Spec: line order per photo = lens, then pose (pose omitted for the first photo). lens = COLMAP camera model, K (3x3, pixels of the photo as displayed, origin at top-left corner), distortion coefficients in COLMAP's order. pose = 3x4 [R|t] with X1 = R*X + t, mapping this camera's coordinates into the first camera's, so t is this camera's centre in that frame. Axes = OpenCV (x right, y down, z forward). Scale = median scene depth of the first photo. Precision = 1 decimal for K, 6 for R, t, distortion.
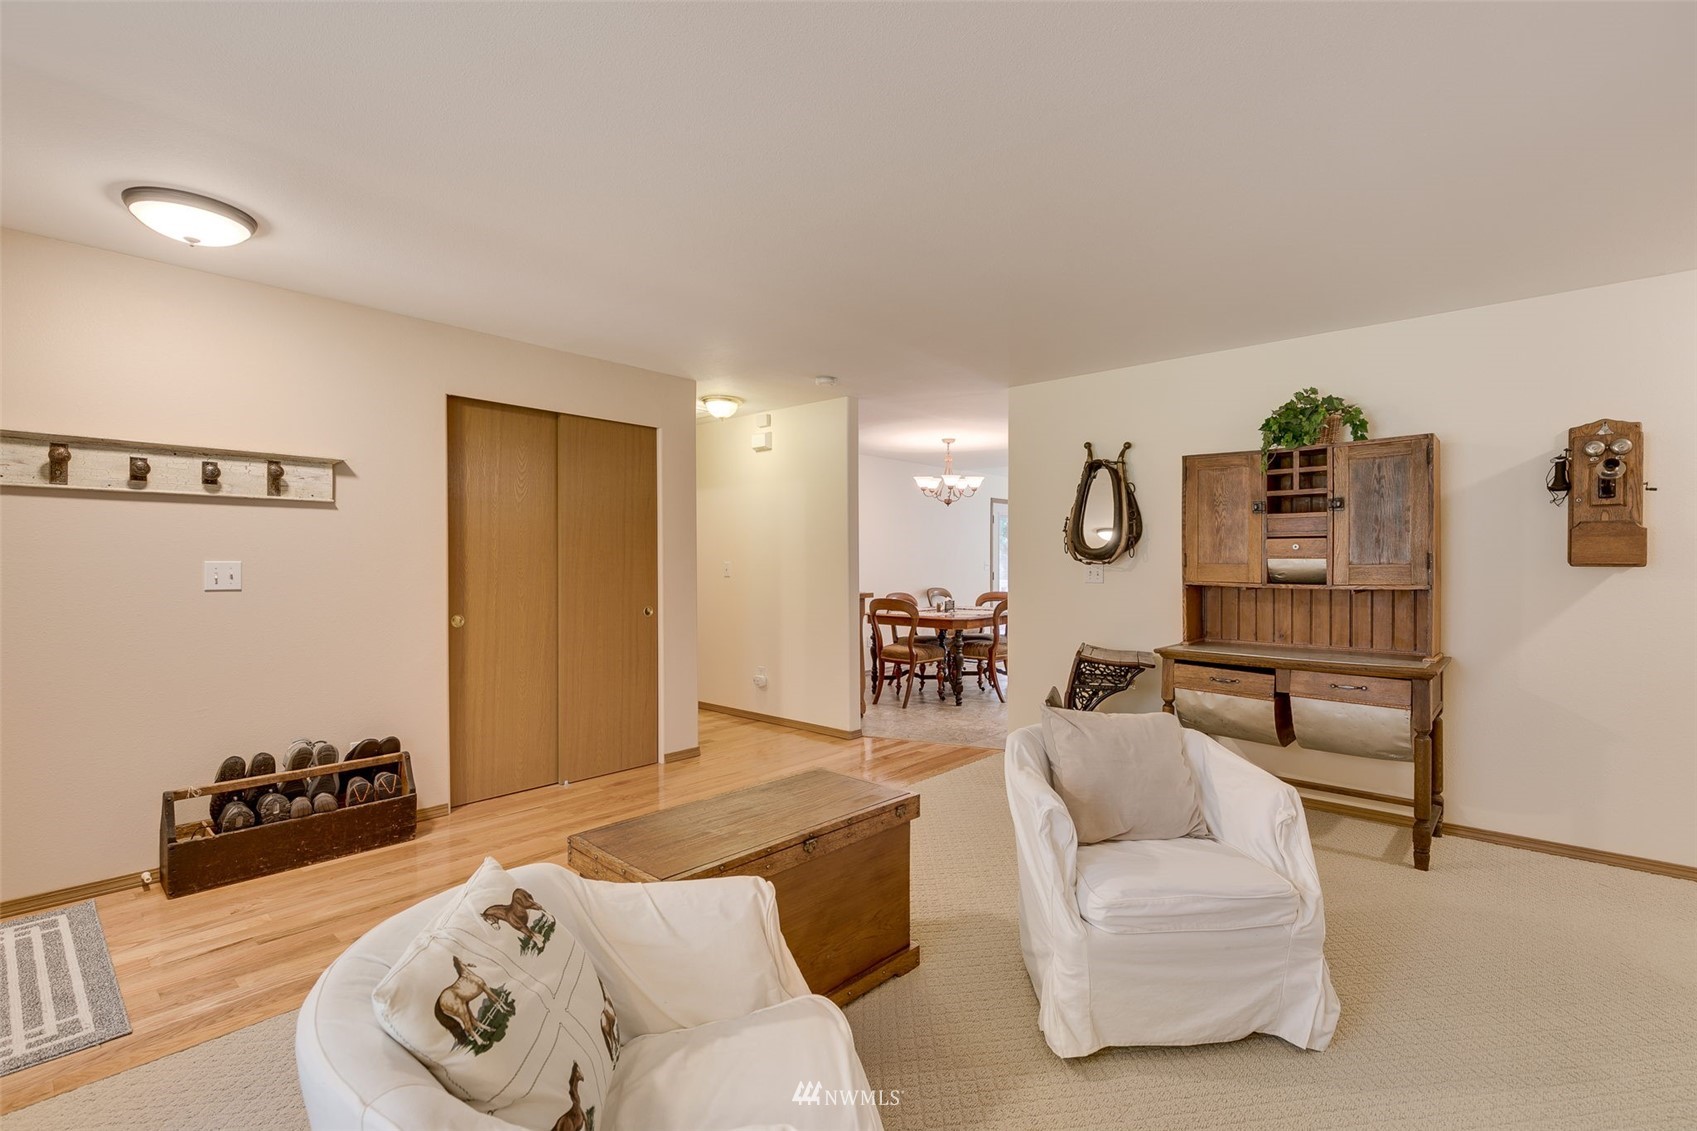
lens RADIAL K [[784.1, 0, 850.3], [0, 784.1, 555.6], [0, 0, 1]] dist [0.004195, -0.000559]
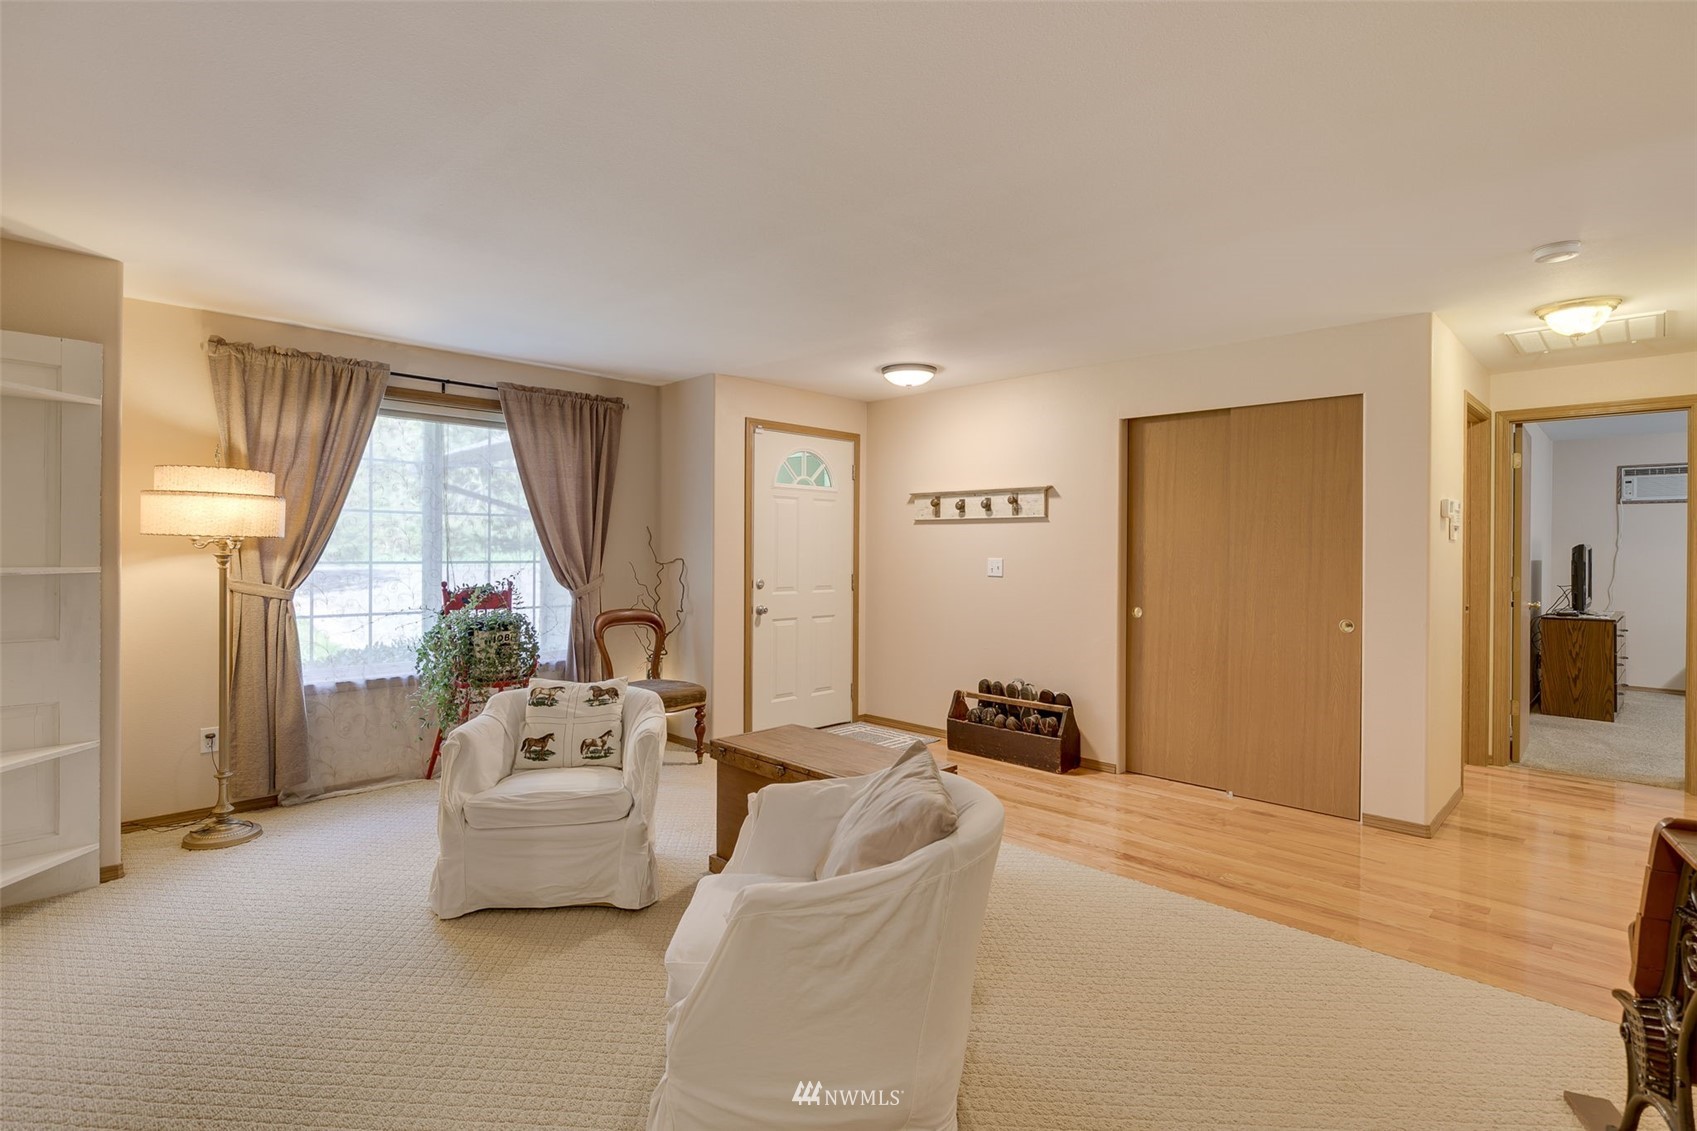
lens RADIAL K [[784.1, 0, 849.8], [0, 784.1, 561.8], [0, 0, 1]] dist [0.004195, -0.000559]
pose [[-0.030929, 0.015510, -0.999401, 0.743176], [-0.002514, 0.999875, 0.015595, -0.008853], [0.999518, 0.002995, -0.030886, 0.688373]]
